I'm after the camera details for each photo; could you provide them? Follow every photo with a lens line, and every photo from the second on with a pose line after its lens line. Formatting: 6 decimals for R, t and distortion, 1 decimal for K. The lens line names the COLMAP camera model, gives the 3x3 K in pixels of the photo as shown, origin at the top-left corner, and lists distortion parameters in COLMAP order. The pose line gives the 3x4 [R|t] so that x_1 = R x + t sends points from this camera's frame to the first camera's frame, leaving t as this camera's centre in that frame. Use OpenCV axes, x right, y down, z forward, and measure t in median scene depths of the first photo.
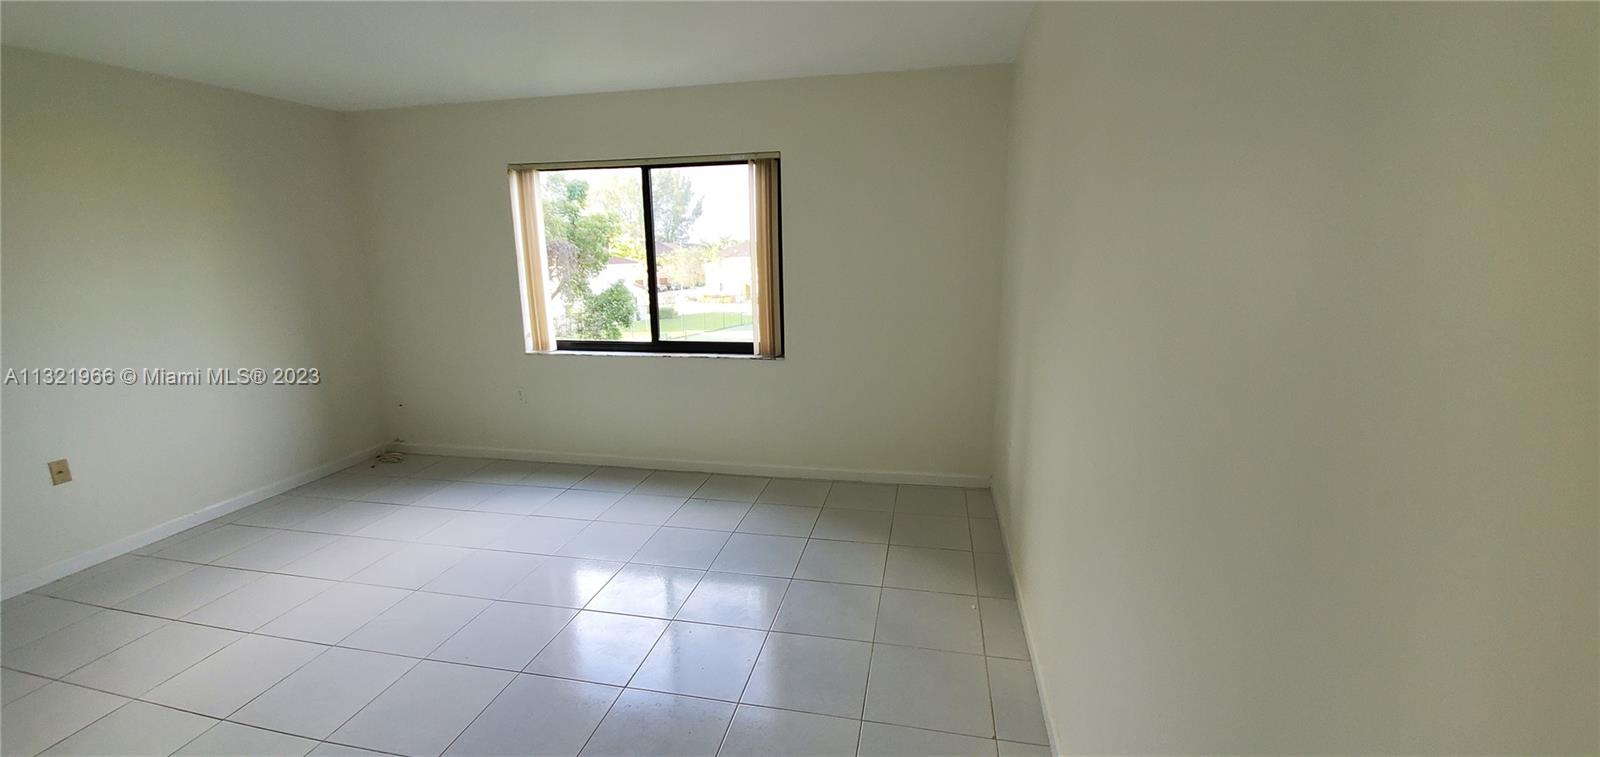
lens RADIAL K [[627.5, 0, 800.0], [0, 627.5, 378.5], [0, 0, 1]] dist [-0.067167, -0.000279]
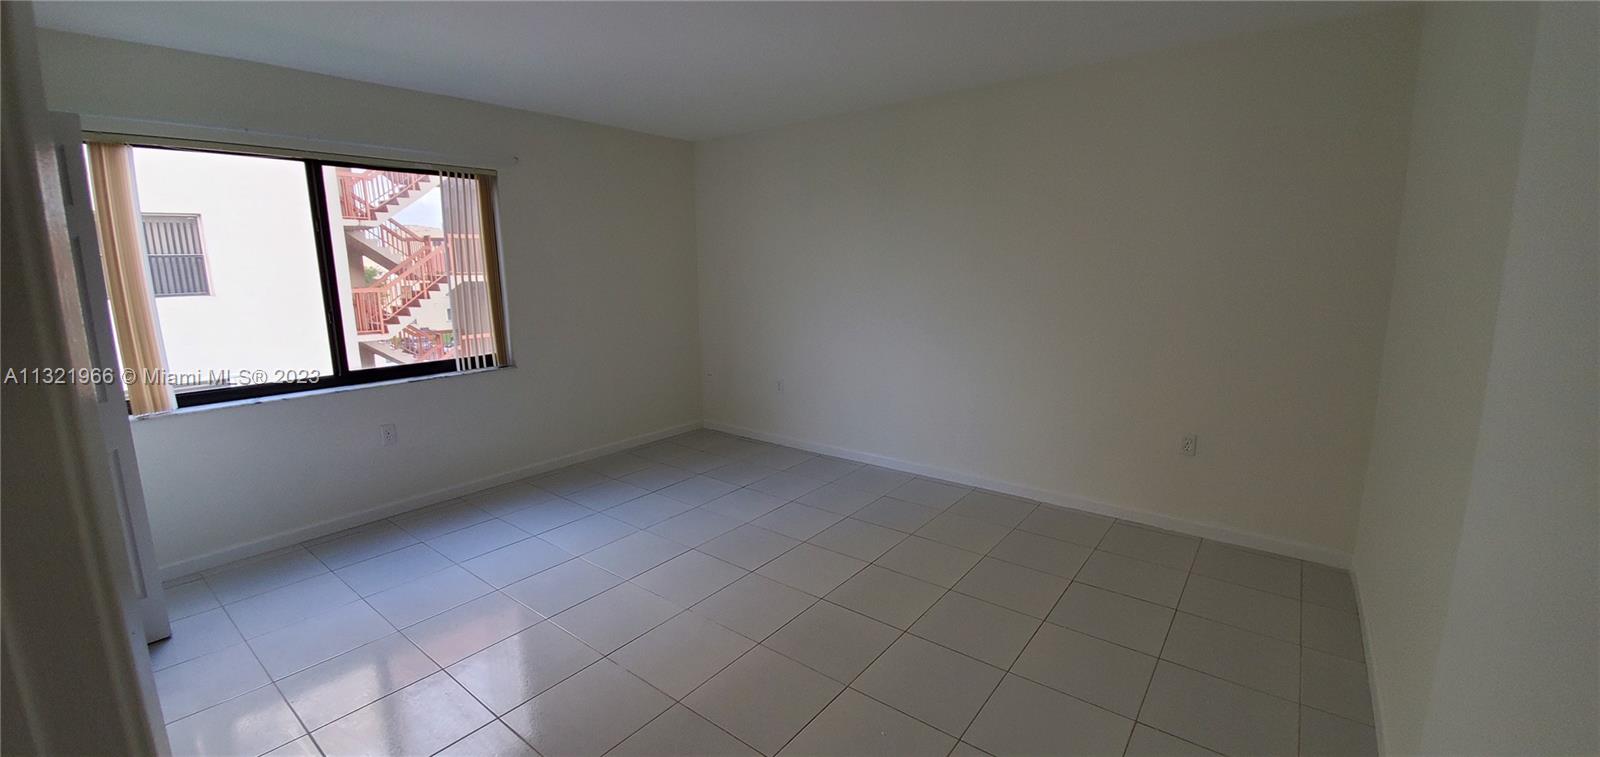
lens RADIAL K [[627.5, 0, 800.0], [0, 627.5, 378.5], [0, 0, 1]] dist [-0.067167, -0.000279]
pose [[0.428427, -0.147682, 0.891426, -0.710057], [0.176369, 0.981245, 0.077798, -0.007324], [-0.886197, 0.123889, 0.446438, 0.111913]]
